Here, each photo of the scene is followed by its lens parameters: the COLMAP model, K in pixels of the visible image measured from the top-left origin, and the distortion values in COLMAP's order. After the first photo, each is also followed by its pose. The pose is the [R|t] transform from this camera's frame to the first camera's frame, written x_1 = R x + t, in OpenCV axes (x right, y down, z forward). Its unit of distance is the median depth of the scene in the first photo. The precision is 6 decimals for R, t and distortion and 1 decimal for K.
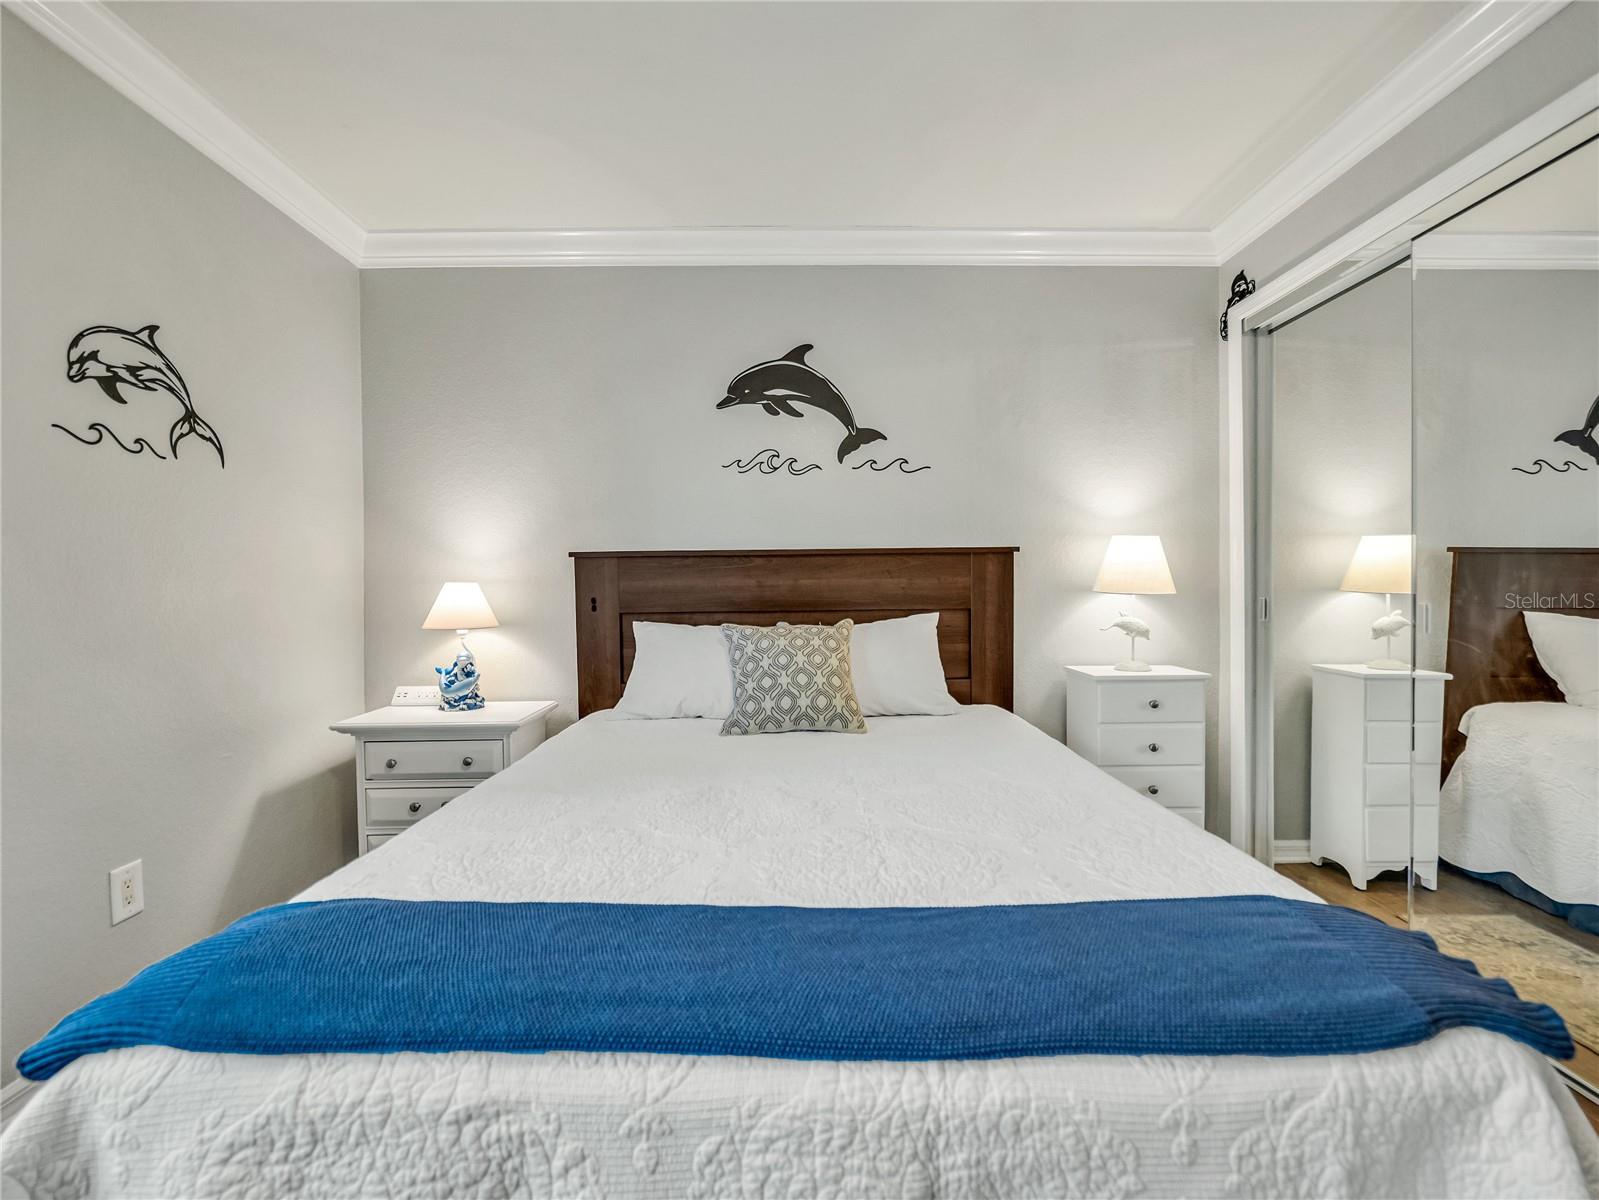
lens RADIAL K [[720.4, 0, 799.5], [0, 720.4, 600.0], [0, 0, 1]] dist [-0.009301, 0.000205]
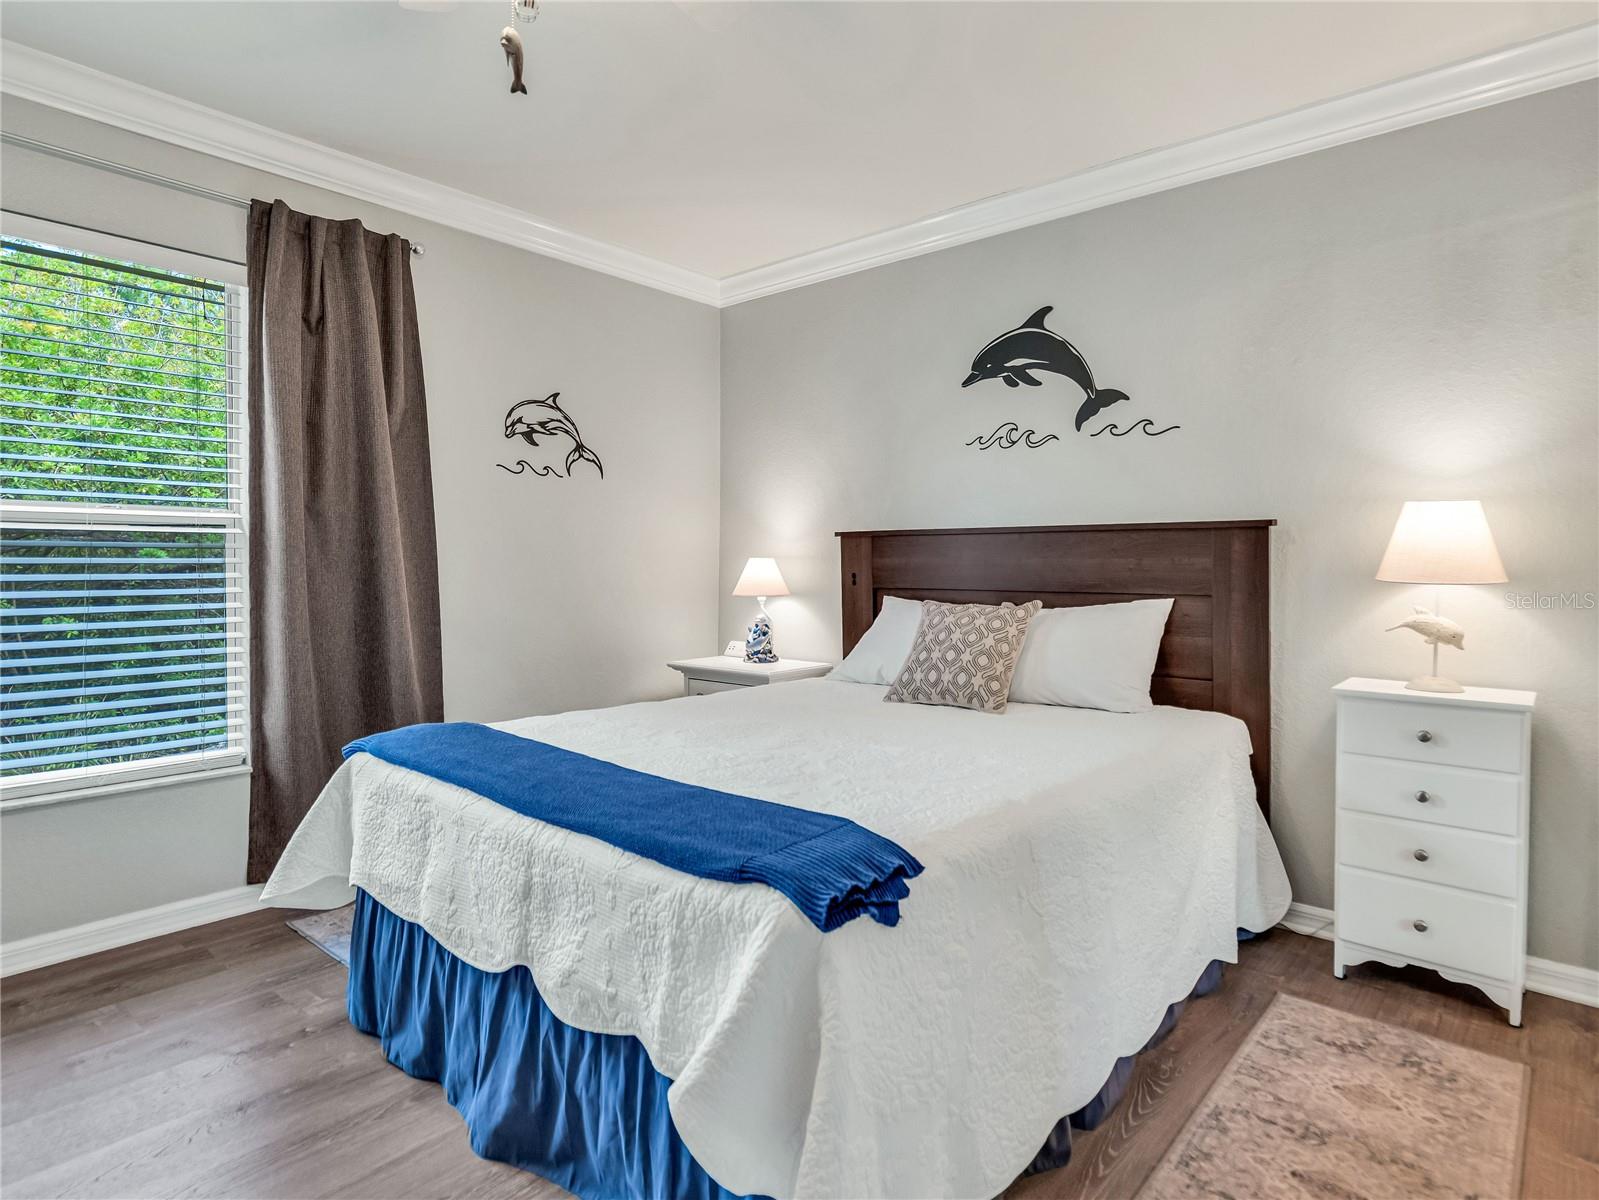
lens RADIAL K [[872.1, 0, 804.9], [0, 872.1, 595.5], [0, 0, 1]] dist [-0.001734, 0.000601]
pose [[0.750559, 0.037614, -0.659732, 0.565241], [-0.026319, 0.999288, 0.027032, -0.003062], [0.660279, -0.002926, 0.751015, -0.060639]]
